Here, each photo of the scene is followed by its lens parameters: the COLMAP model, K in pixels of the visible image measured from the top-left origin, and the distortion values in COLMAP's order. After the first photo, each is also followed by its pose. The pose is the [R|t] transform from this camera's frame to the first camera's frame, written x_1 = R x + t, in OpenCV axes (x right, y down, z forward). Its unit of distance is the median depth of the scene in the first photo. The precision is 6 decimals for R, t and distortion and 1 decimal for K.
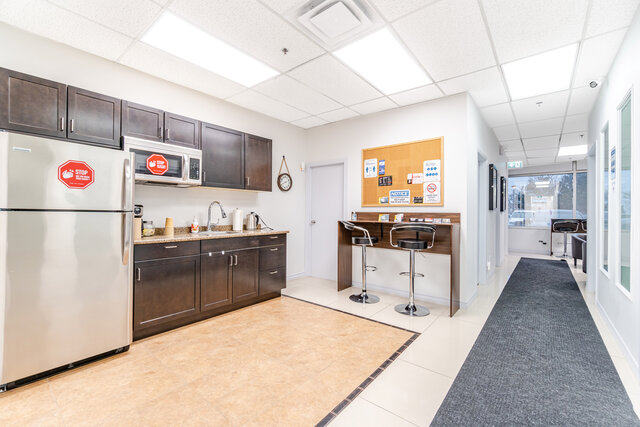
lens RADIAL K [[276.4, 0, 315.1], [0, 276.4, 212.0], [0, 0, 1]] dist [-0.001293, -0.000443]
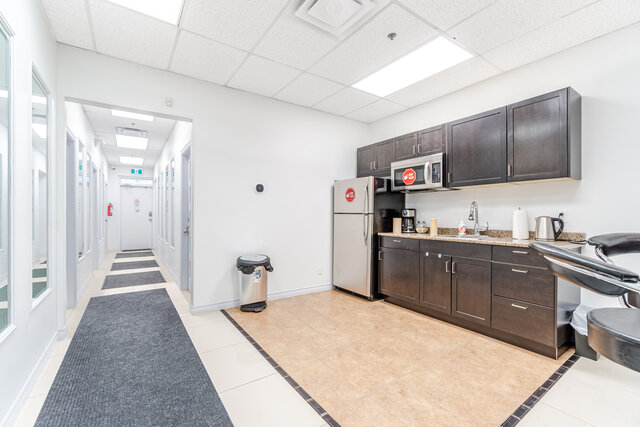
lens RADIAL K [[277.5, 0, 316.6], [0, 277.5, 216.1], [0, 0, 1]] dist [0.001184, -0.000325]
pose [[-0.274327, -0.003017, -0.961632, 0.803038], [-0.001181, 0.999995, -0.002801, 0.014583], [0.961636, 0.000367, -0.274330, 0.967423]]
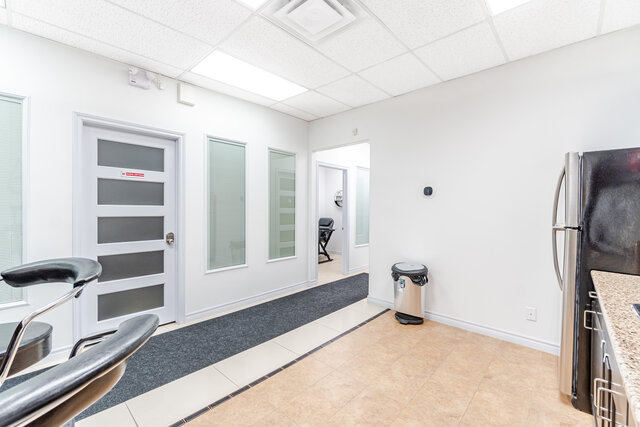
lens RADIAL K [[276.4, 0, 315.1], [0, 276.4, 212.0], [0, 0, 1]] dist [-0.001293, -0.000443]
pose [[-0.998409, -0.014107, 0.054586, 0.012718], [-0.013566, 0.999855, 0.010271, -0.039423], [-0.054723, 0.009514, -0.998456, 1.549308]]
